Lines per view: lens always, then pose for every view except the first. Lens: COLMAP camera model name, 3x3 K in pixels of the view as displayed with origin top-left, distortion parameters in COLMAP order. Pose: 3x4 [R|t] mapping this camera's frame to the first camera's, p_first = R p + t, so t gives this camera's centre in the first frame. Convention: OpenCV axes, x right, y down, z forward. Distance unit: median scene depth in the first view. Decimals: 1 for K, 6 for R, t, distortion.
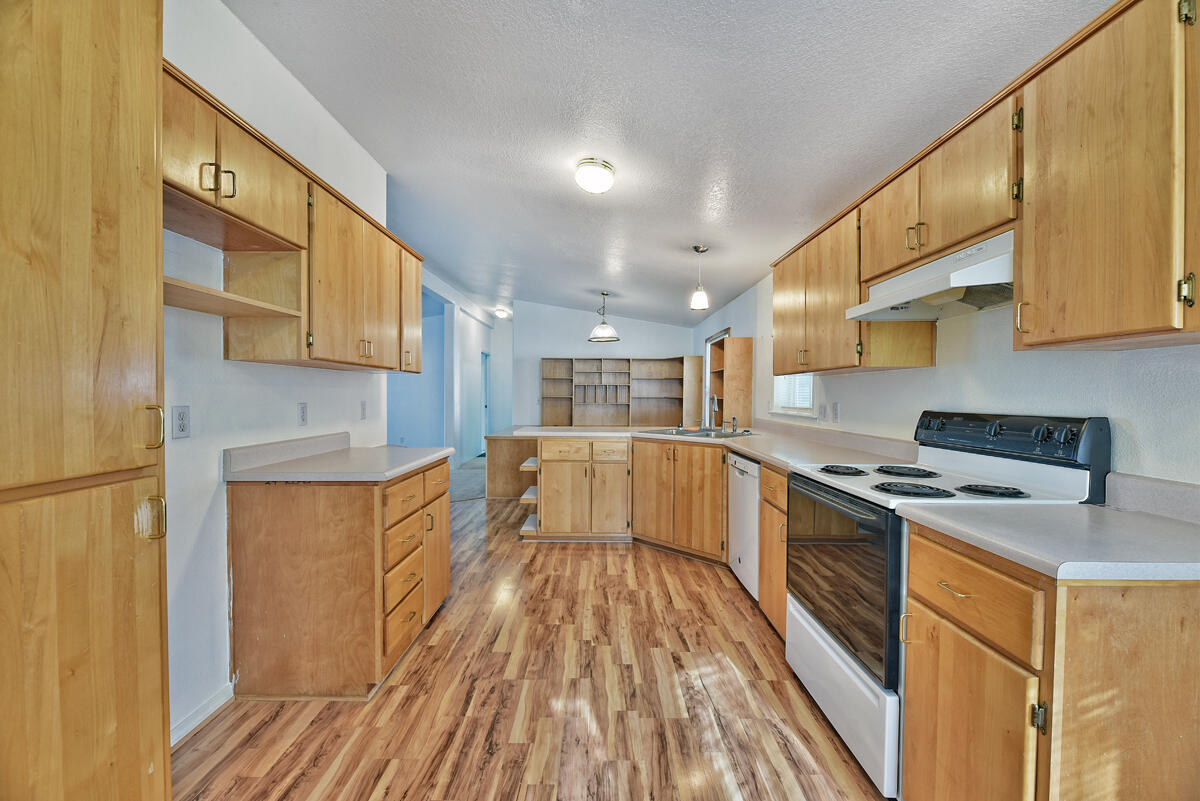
lens RADIAL K [[483.2, 0, 600.0], [0, 483.2, 400.5], [0, 0, 1]] dist [0.002045, -0.003327]
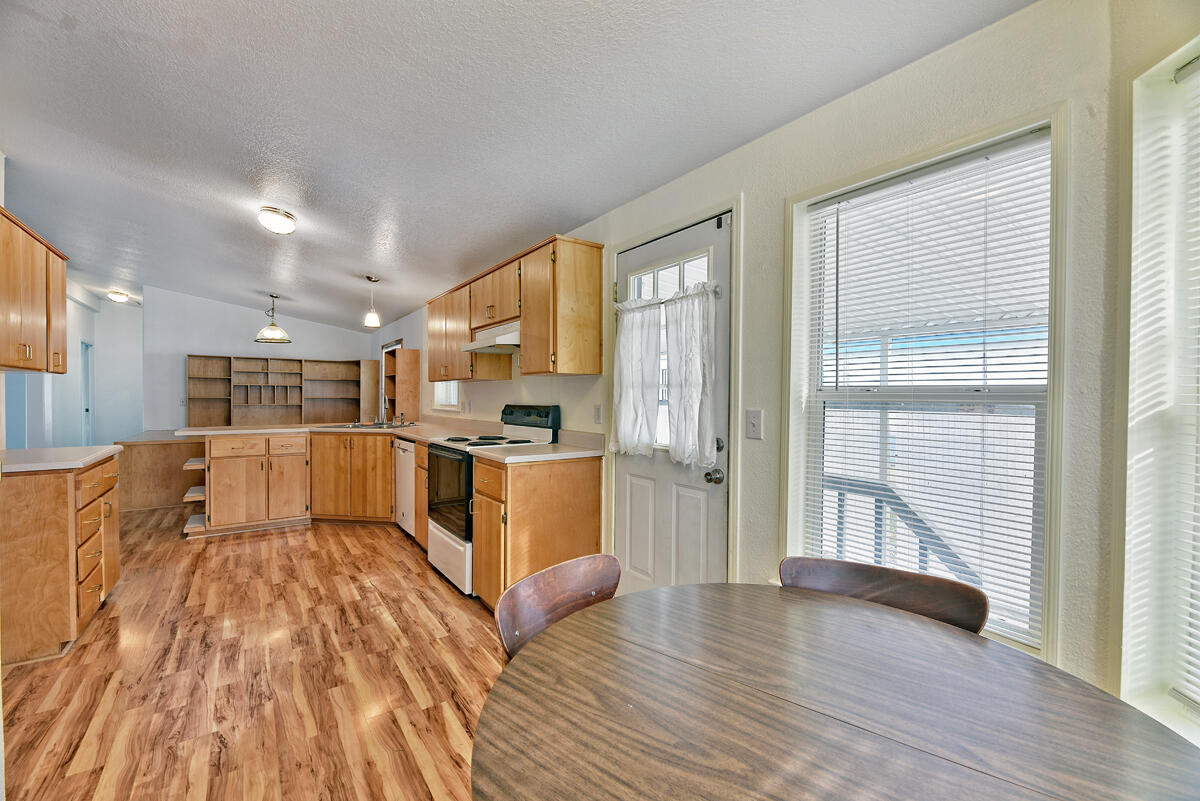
lens RADIAL K [[483.2, 0, 600.0], [0, 483.2, 400.5], [0, 0, 1]] dist [0.002045, -0.003327]
pose [[0.810558, -0.007605, 0.585609, -0.064473], [0.007893, 0.999967, 0.002061, 0.004062], [-0.585605, 0.002952, 0.810591, -0.460818]]
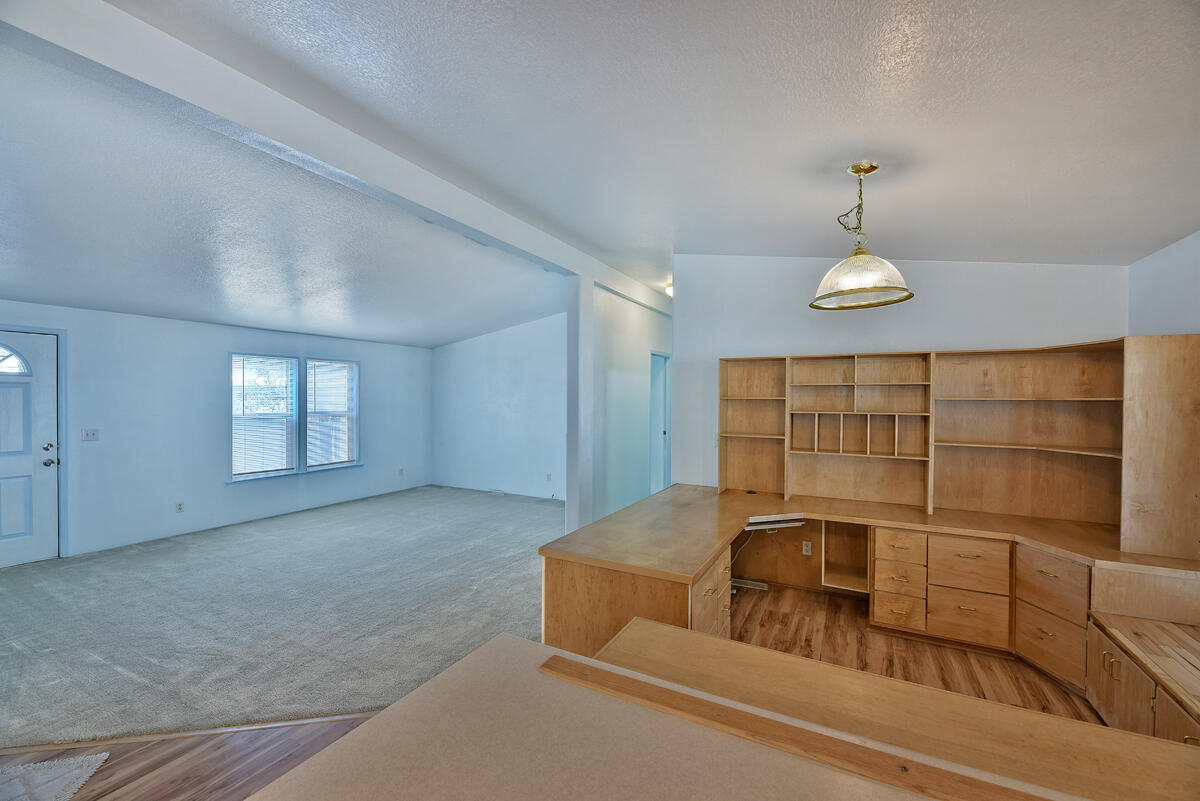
lens RADIAL K [[483.2, 0, 600.0], [0, 483.2, 400.5], [0, 0, 1]] dist [0.002045, -0.003327]
pose [[0.884671, 0.006261, -0.466173, 0.011776], [-0.008626, 0.999958, -0.002940, -0.107273], [0.466136, 0.006622, 0.884688, 1.265930]]
